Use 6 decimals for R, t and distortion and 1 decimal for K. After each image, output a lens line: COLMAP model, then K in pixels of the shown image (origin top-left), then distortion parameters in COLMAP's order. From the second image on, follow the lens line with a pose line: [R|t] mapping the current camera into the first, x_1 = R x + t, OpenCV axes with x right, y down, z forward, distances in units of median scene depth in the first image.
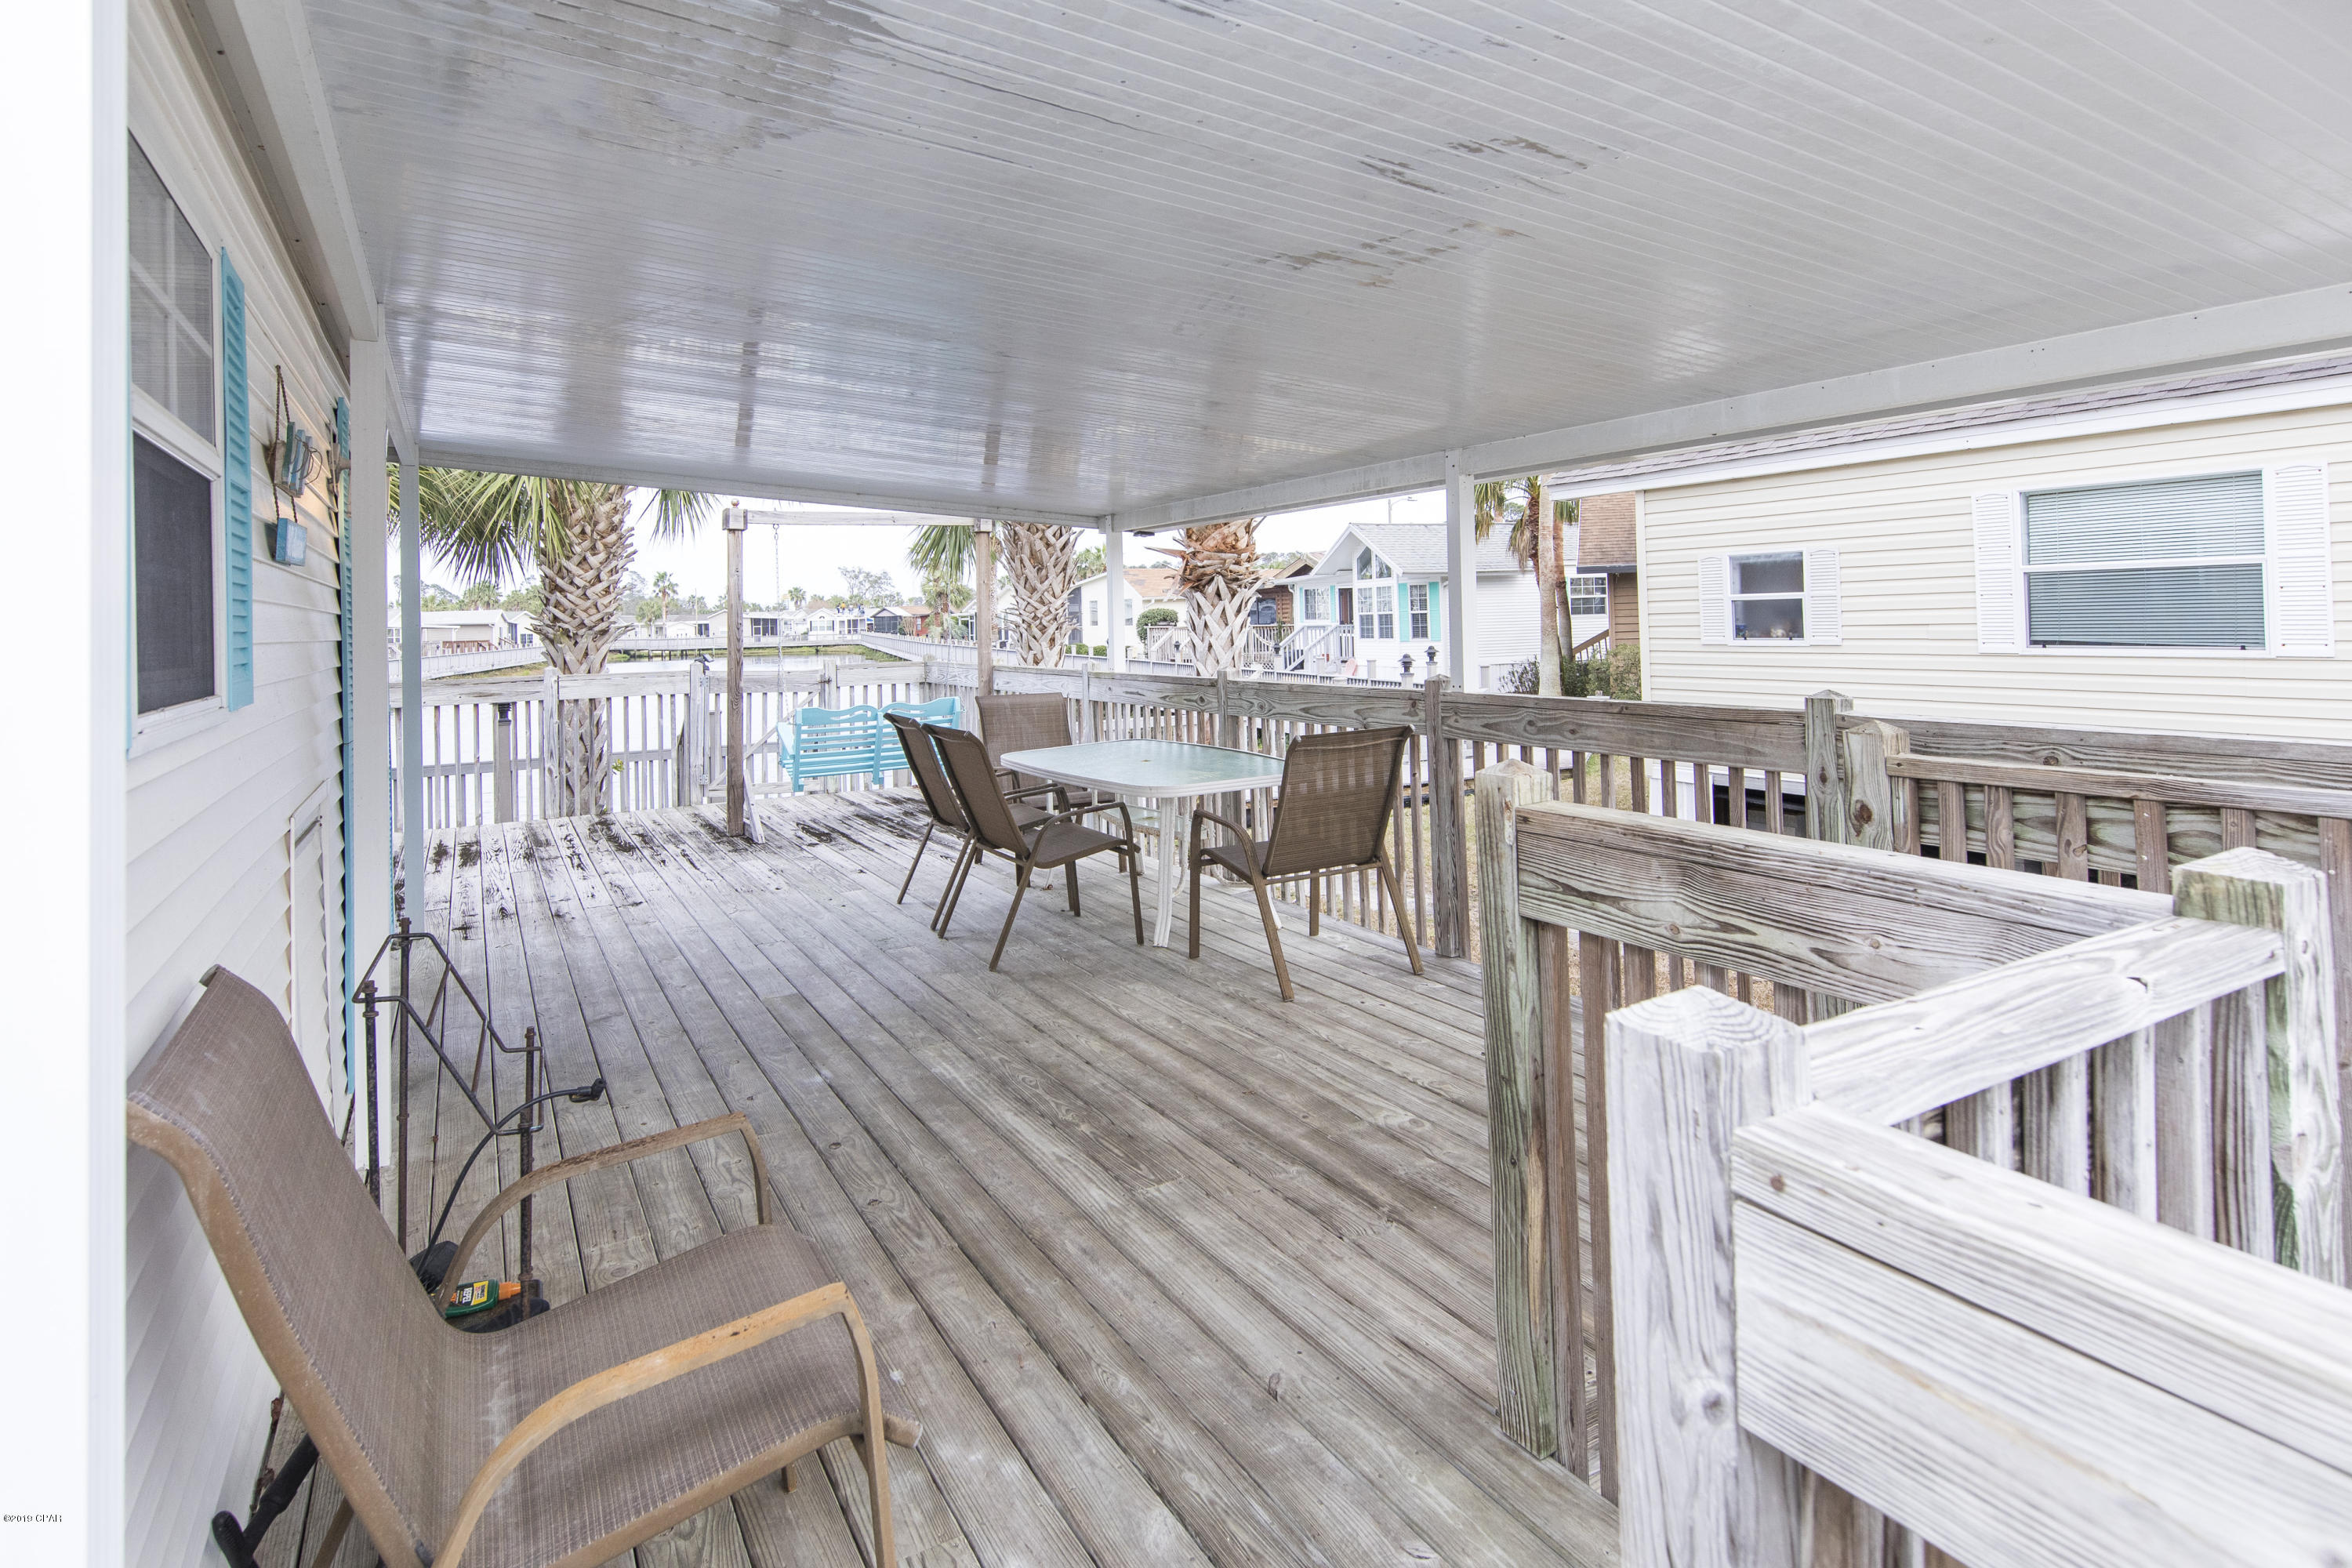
lens RADIAL K [[1114.8, 0, 1209.5], [0, 1114.8, 581.4], [0, 0, 1]] dist [0.013863, -0.000096]
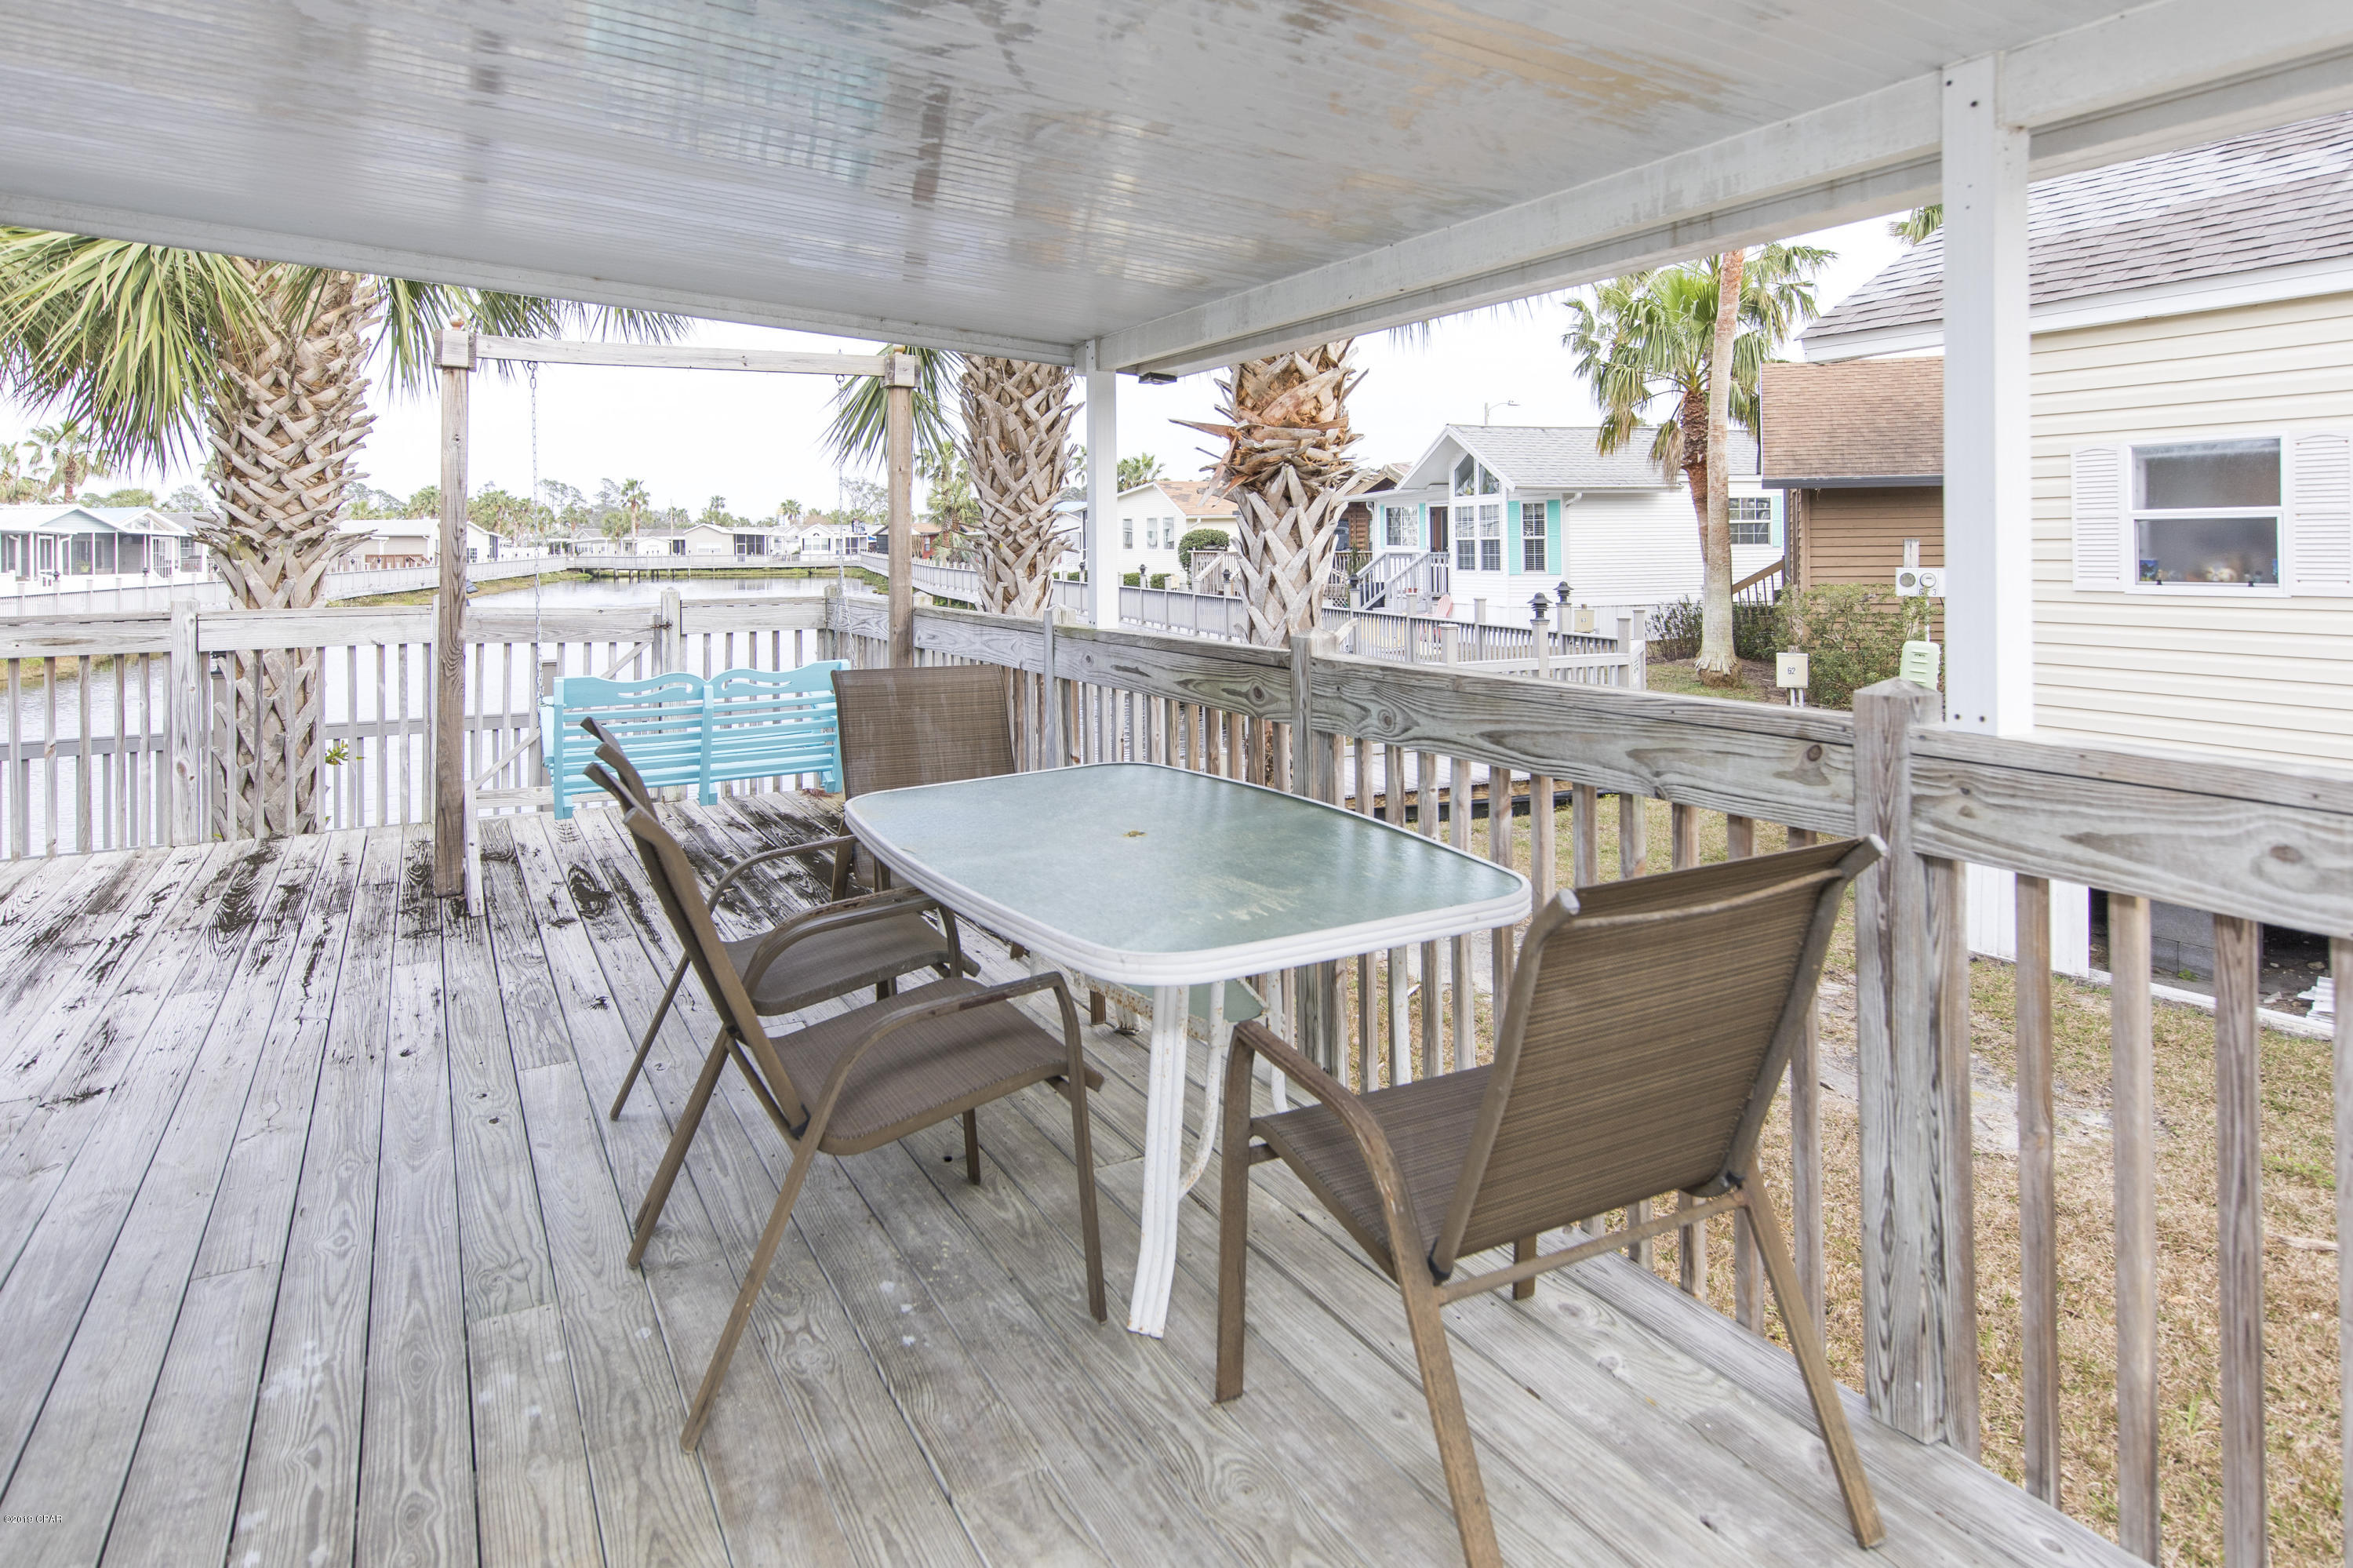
lens RADIAL K [[1317.0, 0, 1239.5], [0, 1317.0, 534.6], [0, 0, 1]] dist [-0.000950, -0.001453]
pose [[0.999649, 0.015743, -0.021316, -0.002328], [-0.015161, 0.999516, 0.027180, 0.012919], [0.021733, -0.026847, 0.999403, 0.271767]]
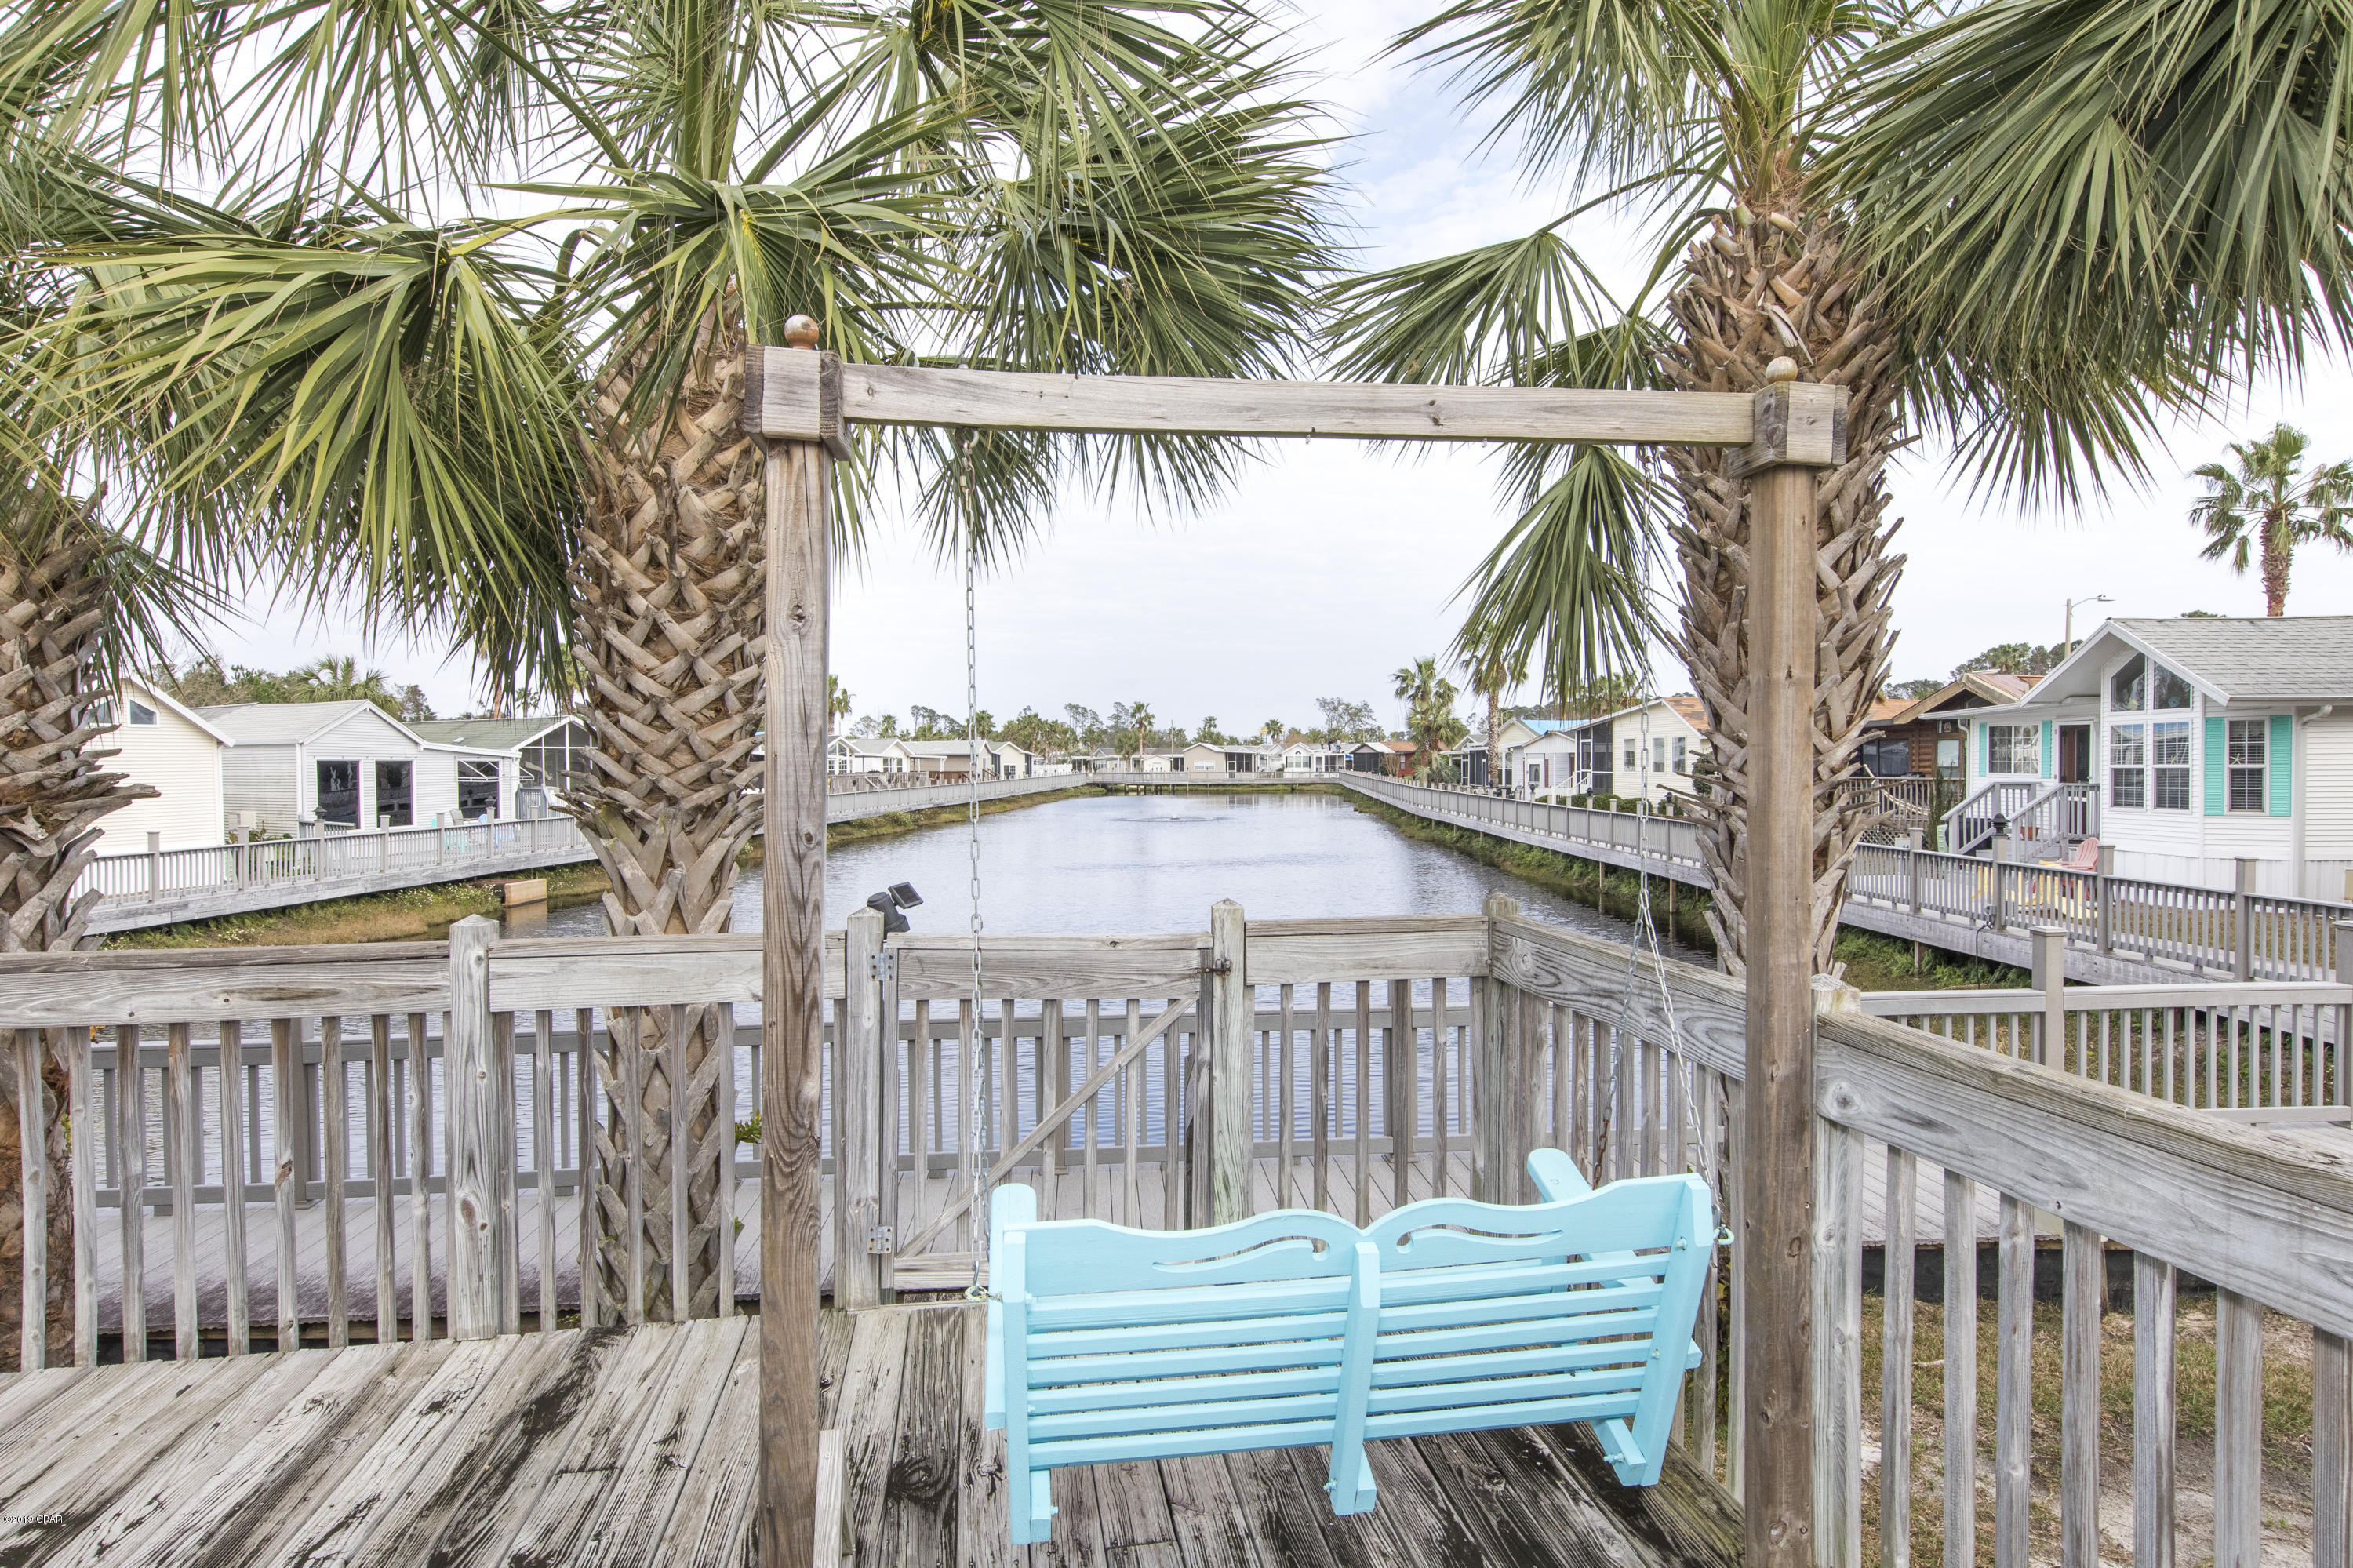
lens RADIAL K [[1317.0, 0, 1209.8], [0, 1317.0, 798.6], [0, 0, 1]] dist [-0.000950, -0.001453]
pose [[0.920771, 0.030472, -0.388911, -0.191448], [-0.005436, 0.997850, 0.065313, 0.008897], [0.390065, -0.058024, 0.918957, 0.641038]]
